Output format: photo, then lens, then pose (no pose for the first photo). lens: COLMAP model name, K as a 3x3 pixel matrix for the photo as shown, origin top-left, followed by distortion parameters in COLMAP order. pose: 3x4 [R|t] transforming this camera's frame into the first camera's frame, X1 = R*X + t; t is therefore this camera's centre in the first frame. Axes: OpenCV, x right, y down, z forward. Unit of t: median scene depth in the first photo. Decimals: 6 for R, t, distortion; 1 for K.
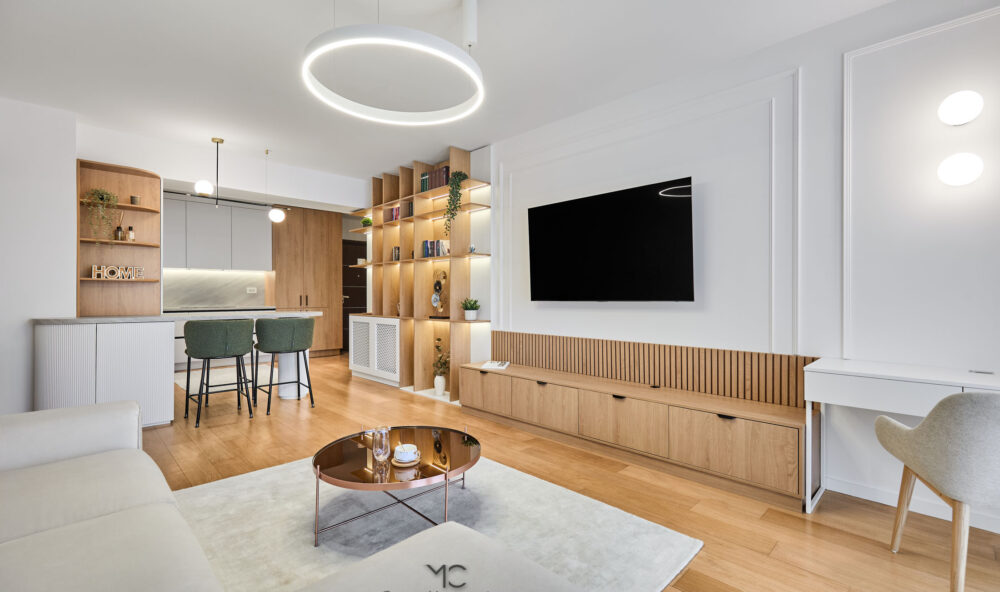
lens RADIAL K [[440.2, 0, 504.0], [0, 440.2, 292.7], [0, 0, 1]] dist [0.001316, -0.000169]
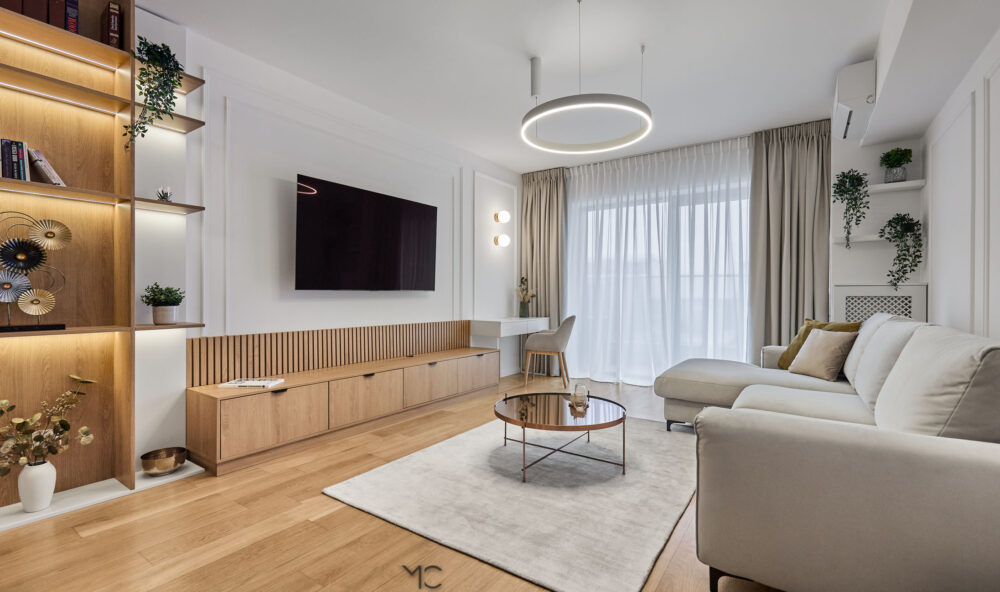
lens RADIAL K [[440.2, 0, 504.0], [0, 440.2, 292.7], [0, 0, 1]] dist [0.001316, -0.000169]
pose [[-0.181036, -0.014434, 0.983371, -0.930798], [-0.034383, 0.999374, 0.008339, 0.003460], [-0.982875, -0.032301, -0.181419, 0.899823]]
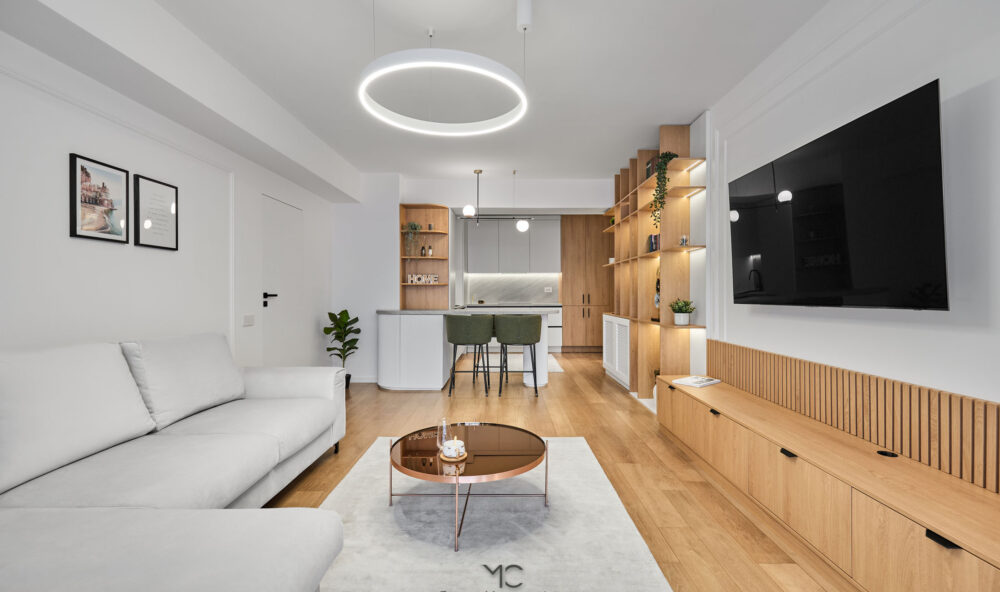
lens RADIAL K [[440.2, 0, 504.0], [0, 440.2, 292.7], [0, 0, 1]] dist [0.001316, -0.000169]
pose [[0.709803, -0.001455, -0.704399, 0.366293], [0.005469, 0.999979, 0.003445, -0.006101], [0.704379, -0.006298, 0.709796, 0.206498]]
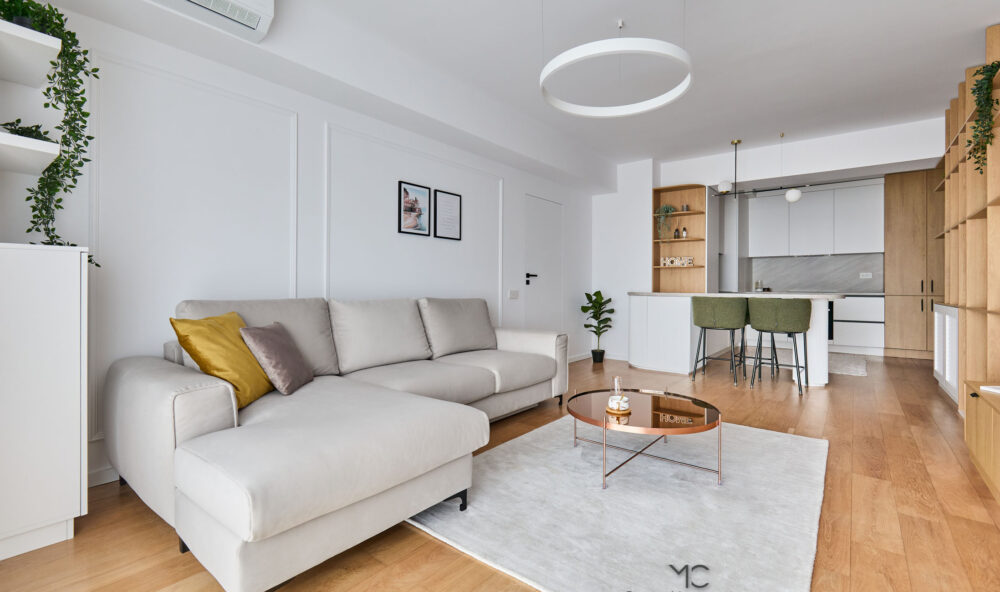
lens RADIAL K [[443.3, 0, 512.3], [0, 443.3, 283.7], [0, 0, 1]] dist [-0.000218, -0.000301]
pose [[0.132827, -0.005579, -0.991124, 0.534192], [0.000455, 0.999984, -0.005568, 0.037220], [0.991139, 0.000289, 0.132827, 0.347359]]
